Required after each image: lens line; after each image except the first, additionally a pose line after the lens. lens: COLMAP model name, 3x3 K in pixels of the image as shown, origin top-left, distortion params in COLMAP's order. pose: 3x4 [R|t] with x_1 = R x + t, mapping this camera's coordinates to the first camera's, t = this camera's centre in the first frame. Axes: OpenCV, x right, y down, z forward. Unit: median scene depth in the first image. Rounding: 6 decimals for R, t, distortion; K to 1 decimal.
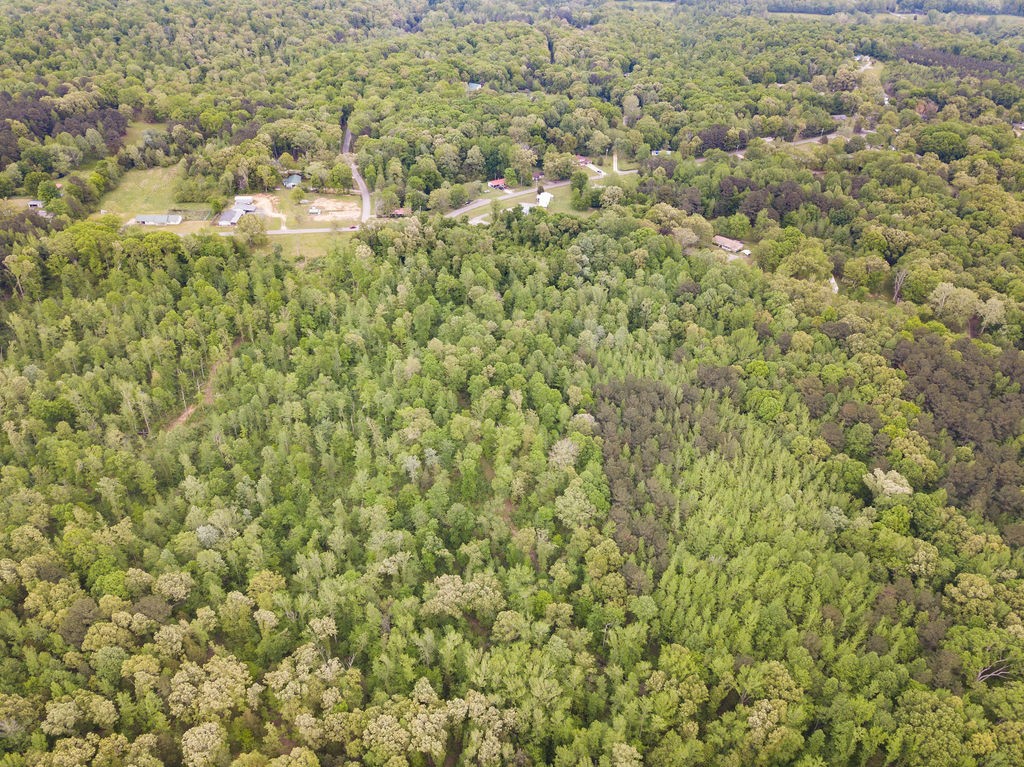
lens RADIAL K [[792.5, 0, 511.2], [0, 792.5, 360.9], [0, 0, 1]] dist [0.003096, 0.003694]
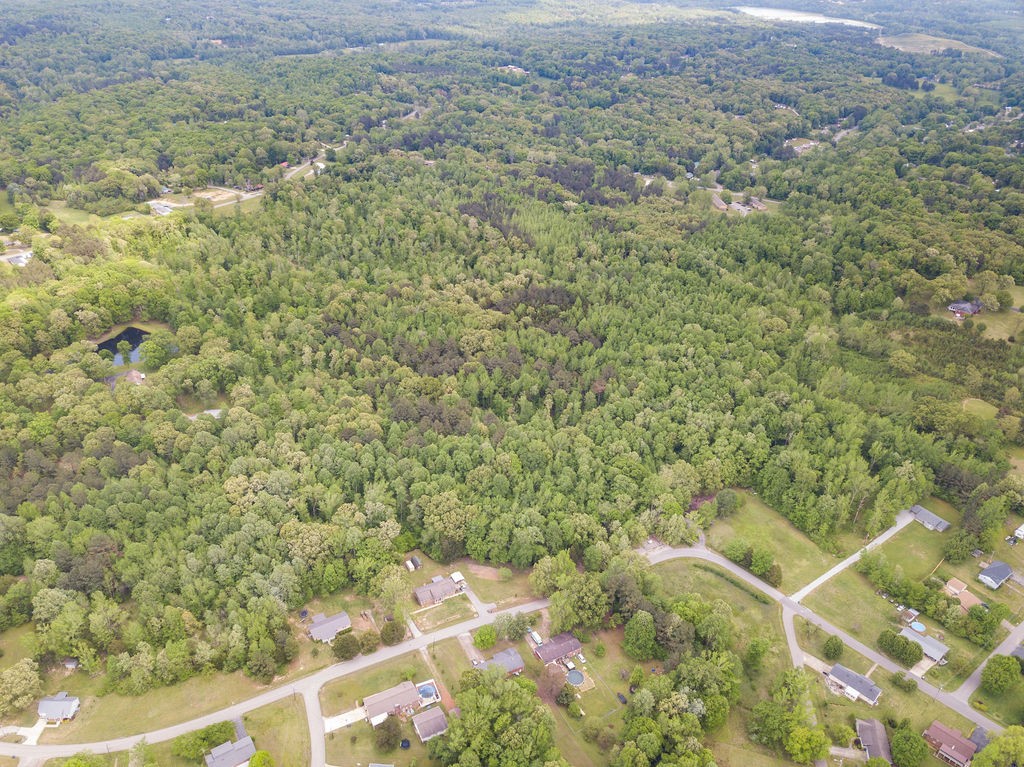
lens RADIAL K [[780.2, 0, 510.0], [0, 780.2, 379.4], [0, 0, 1]] dist [0.007304, 0.001445]
pose [[0.738380, -0.353560, 0.574273, -0.845234], [0.369747, 0.924395, 0.093710, 0.230033], [-0.563987, 0.143142, 0.813283, -0.569899]]
